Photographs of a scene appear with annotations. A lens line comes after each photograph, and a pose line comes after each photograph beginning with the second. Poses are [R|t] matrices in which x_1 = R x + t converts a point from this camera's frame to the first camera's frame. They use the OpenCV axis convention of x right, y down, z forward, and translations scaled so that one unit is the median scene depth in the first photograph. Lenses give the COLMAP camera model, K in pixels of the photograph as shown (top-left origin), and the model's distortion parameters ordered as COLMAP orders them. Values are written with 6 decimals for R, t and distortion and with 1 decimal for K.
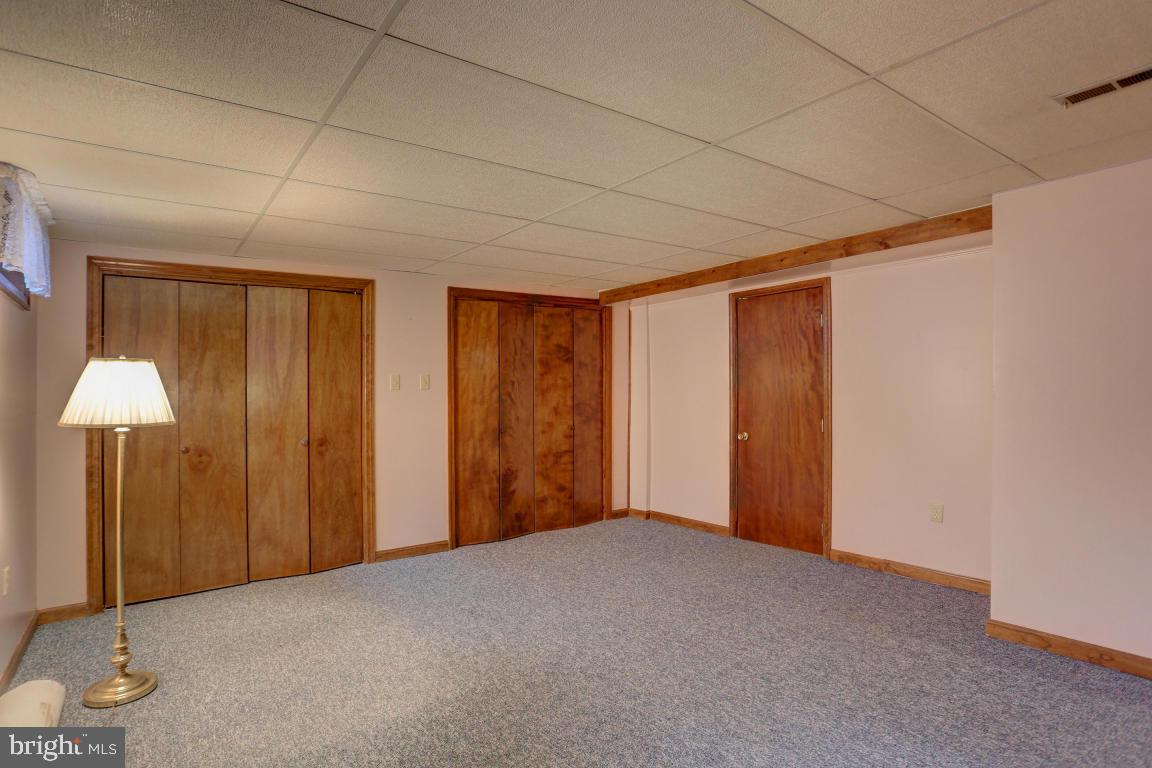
lens RADIAL K [[606.7, 0, 578.1], [0, 606.7, 377.2], [0, 0, 1]] dist [-0.074606, 0.038827]
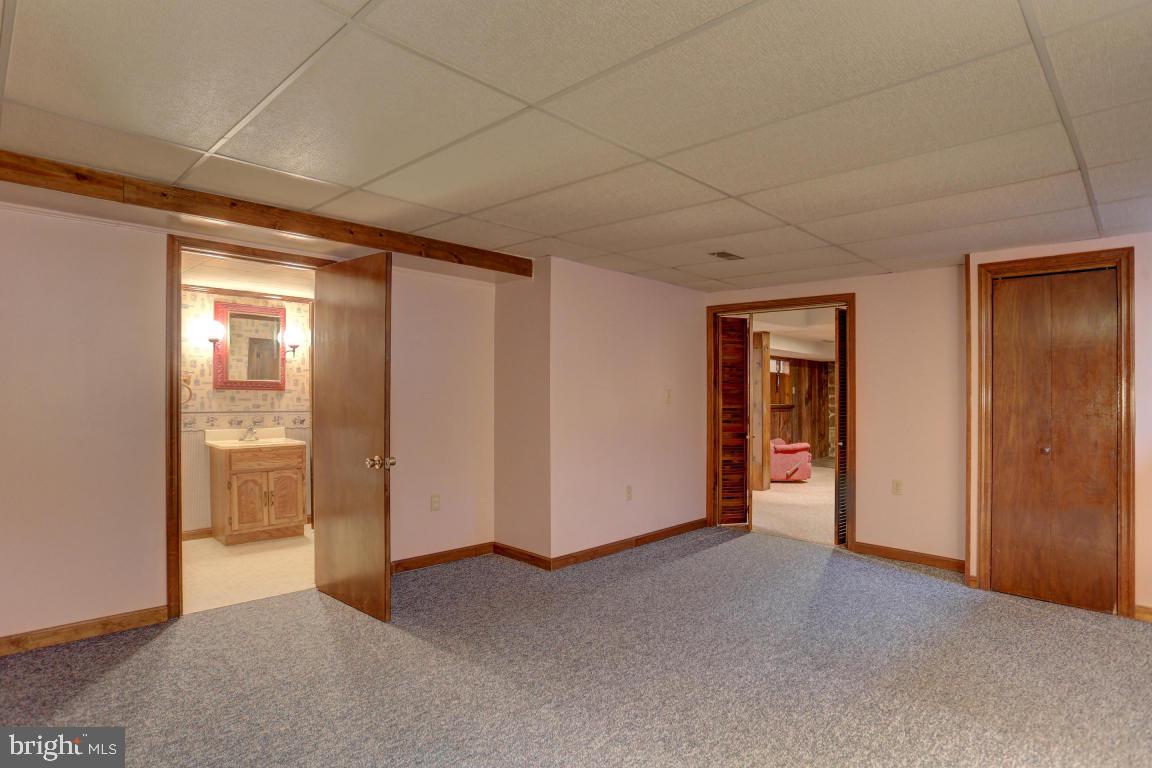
lens RADIAL K [[606.7, 0, 578.1], [0, 606.7, 377.2], [0, 0, 1]] dist [-0.074606, 0.038827]
pose [[-0.156569, 0.045303, 0.986627, -0.656990], [-0.030937, 0.998232, -0.050745, 0.045580], [-0.987182, -0.038468, -0.154891, 1.038829]]
